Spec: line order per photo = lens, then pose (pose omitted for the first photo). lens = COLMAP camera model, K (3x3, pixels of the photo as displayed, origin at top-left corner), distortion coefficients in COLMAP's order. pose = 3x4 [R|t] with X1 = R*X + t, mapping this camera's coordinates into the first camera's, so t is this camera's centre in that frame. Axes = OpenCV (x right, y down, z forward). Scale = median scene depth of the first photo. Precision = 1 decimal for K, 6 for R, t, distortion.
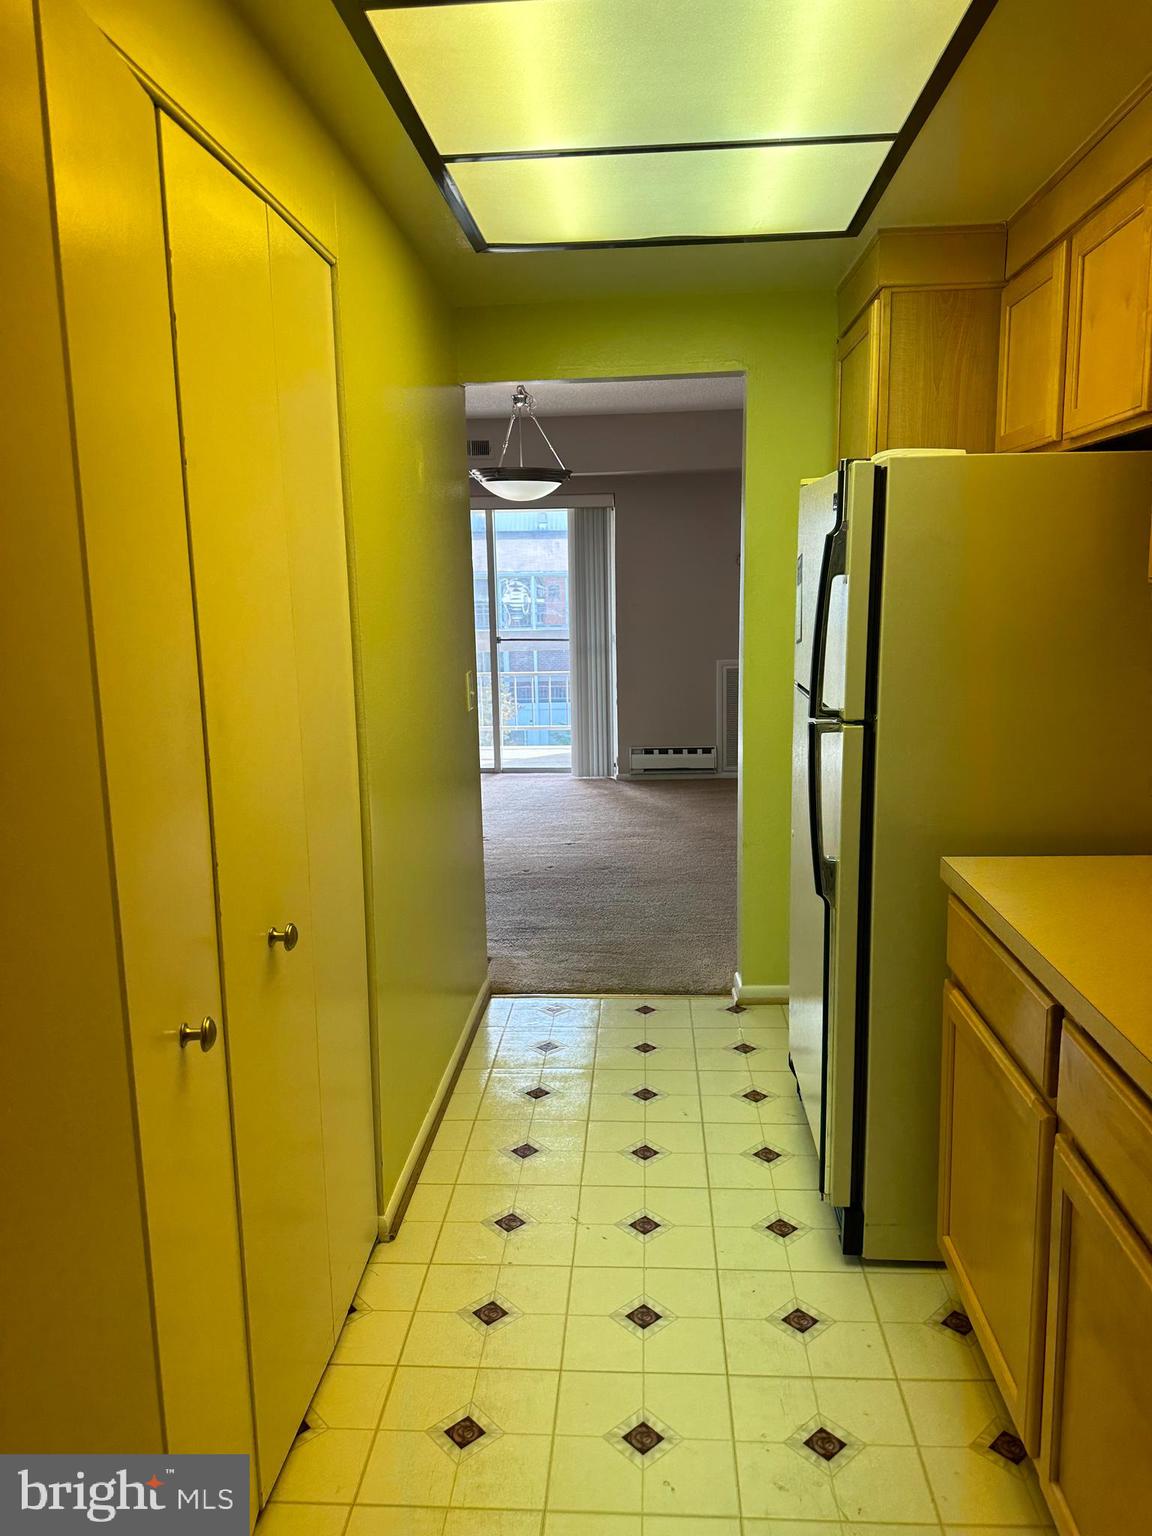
lens RADIAL K [[1122.4, 0, 576.0], [0, 1122.4, 768.0], [0, 0, 1]] dist [0.071084, -0.072720]
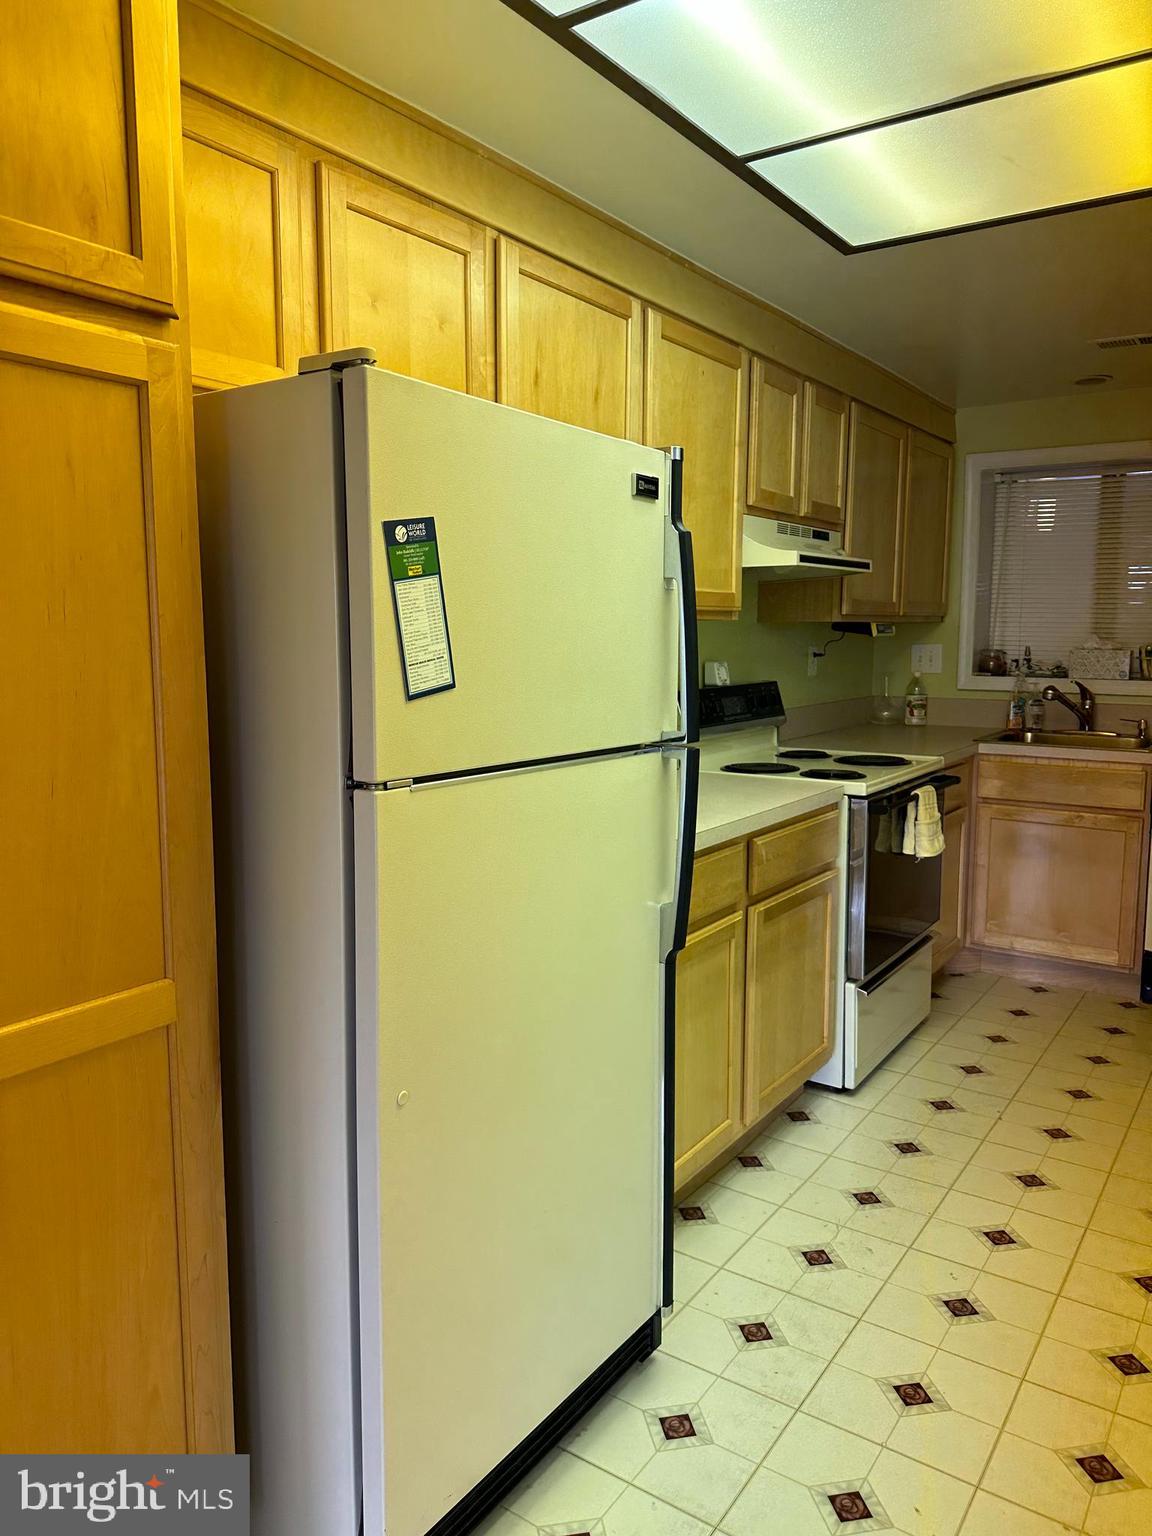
lens RADIAL K [[1124.8, 0, 576.0], [0, 1124.8, 768.0], [0, 0, 1]] dist [0.107078, -0.116978]
pose [[-0.863591, -0.051722, 0.501534, -0.120911], [0.097524, 0.958803, 0.266805, -0.224907], [-0.494672, 0.279322, -0.822969, 1.484473]]
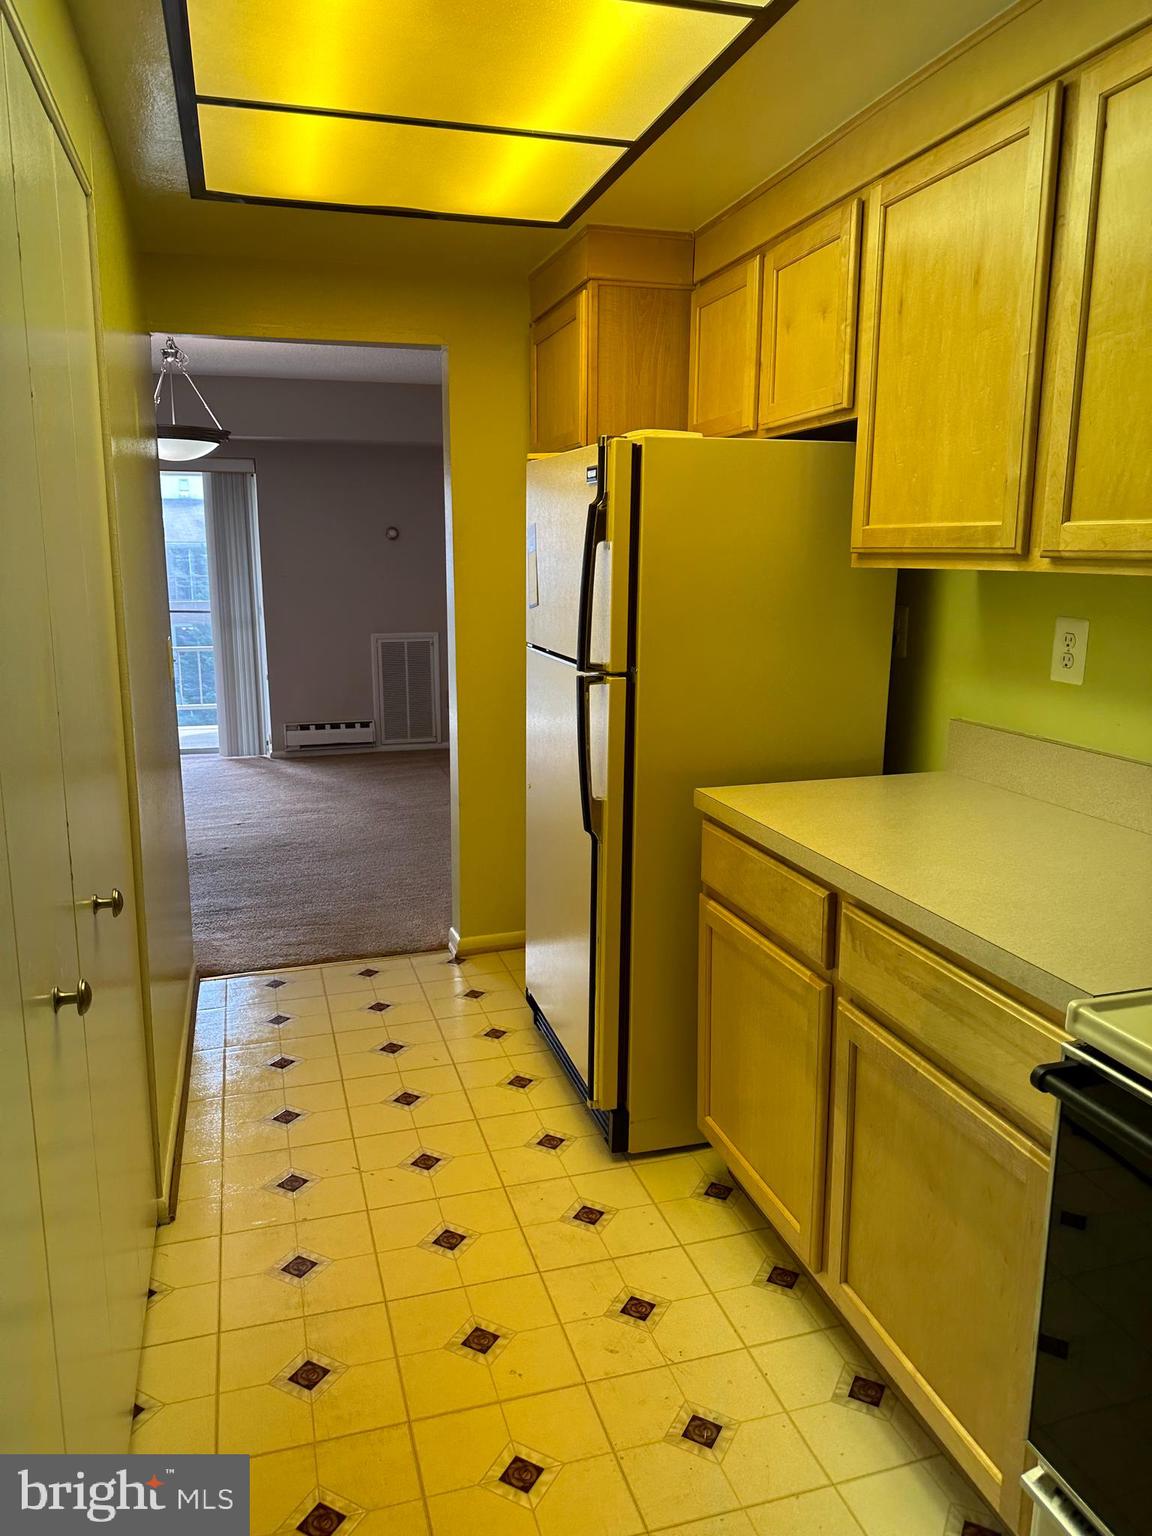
lens RADIAL K [[1124.8, 0, 576.0], [0, 1124.8, 768.0], [0, 0, 1]] dist [0.107078, -0.116978]
pose [[0.940077, -0.049451, 0.337356, -0.141825], [0.043583, 0.998738, 0.024952, 0.018406], [-0.338165, -0.008753, 0.941046, -0.031992]]
